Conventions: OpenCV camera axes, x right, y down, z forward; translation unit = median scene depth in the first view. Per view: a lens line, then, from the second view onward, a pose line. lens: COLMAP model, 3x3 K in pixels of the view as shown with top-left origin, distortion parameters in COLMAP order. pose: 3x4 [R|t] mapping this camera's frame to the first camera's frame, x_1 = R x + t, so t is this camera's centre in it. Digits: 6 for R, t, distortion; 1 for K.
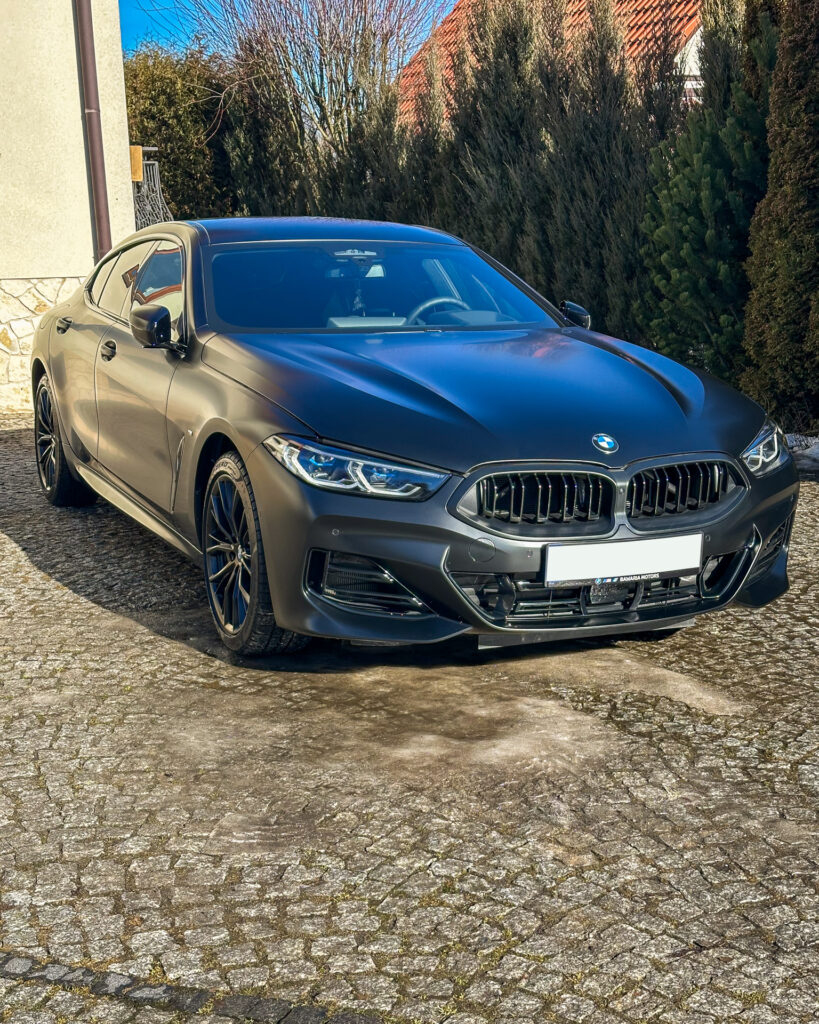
lens RADIAL K [[1593.5, 0, 409.6], [0, 1593.5, 554.4], [0, 0, 1]] dist [0.185973, -0.378022]
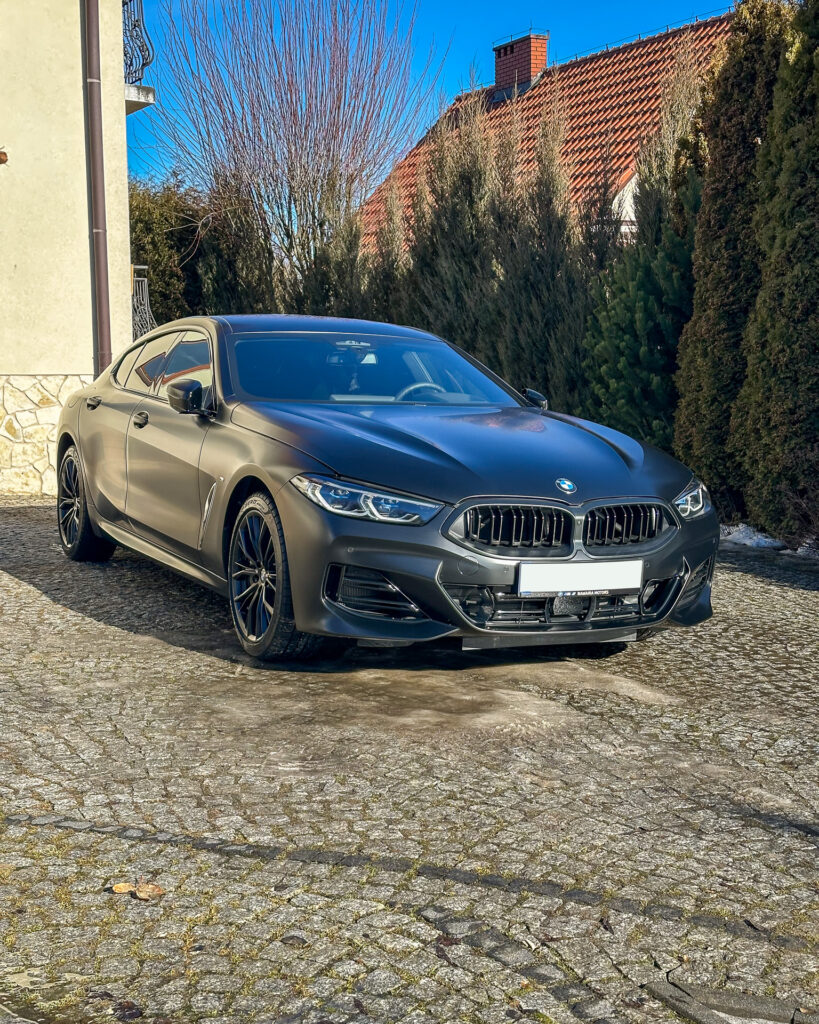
lens RADIAL K [[1590.2, 0, 405.4], [0, 1590.2, 506.3], [0, 0, 1]] dist [0.188064, -0.368547]
pose [[0.999024, 0.022273, 0.038138, -0.049124], [-0.017941, 0.993728, -0.110373, 0.084113], [-0.040357, 0.109581, 0.993158, -0.226303]]
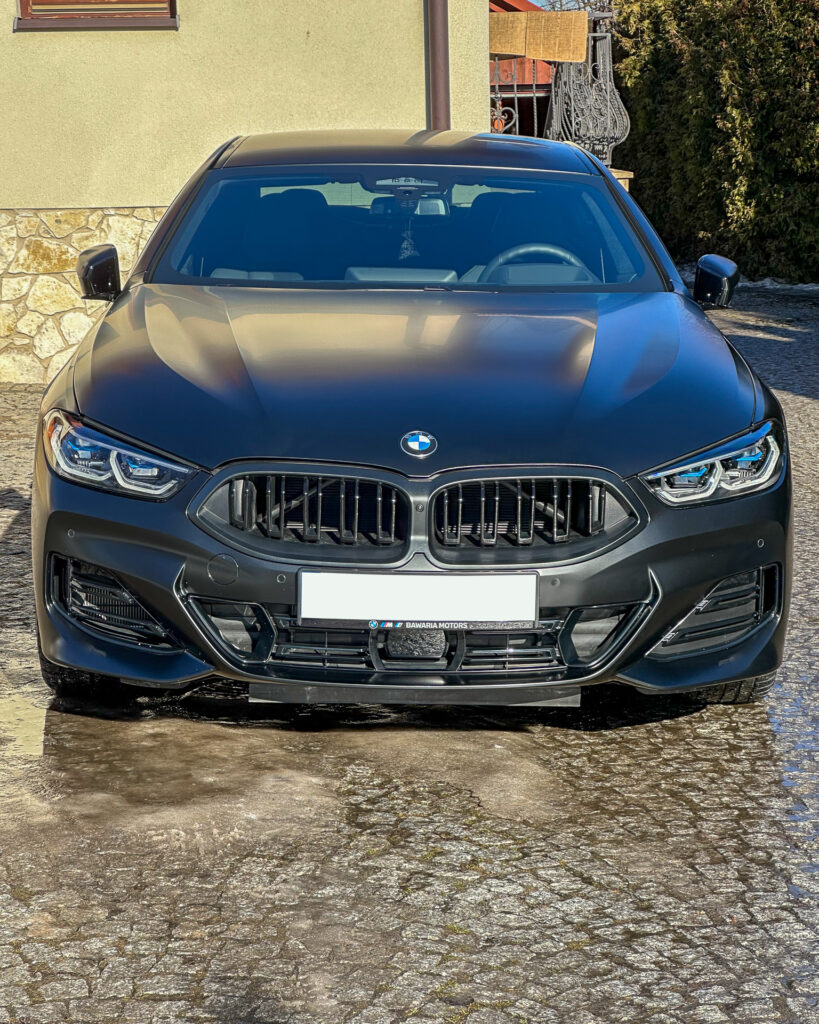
lens RADIAL K [[2630.2, 0, 412.0], [0, 2630.2, 512.1], [0, 0, 1]] dist [0.014088, 2.732279]
pose [[0.922776, 0.069335, -0.379048, 0.576419], [-0.088125, 0.995581, -0.032426, 0.002529], [0.375125, 0.063326, 0.924809, -0.141394]]
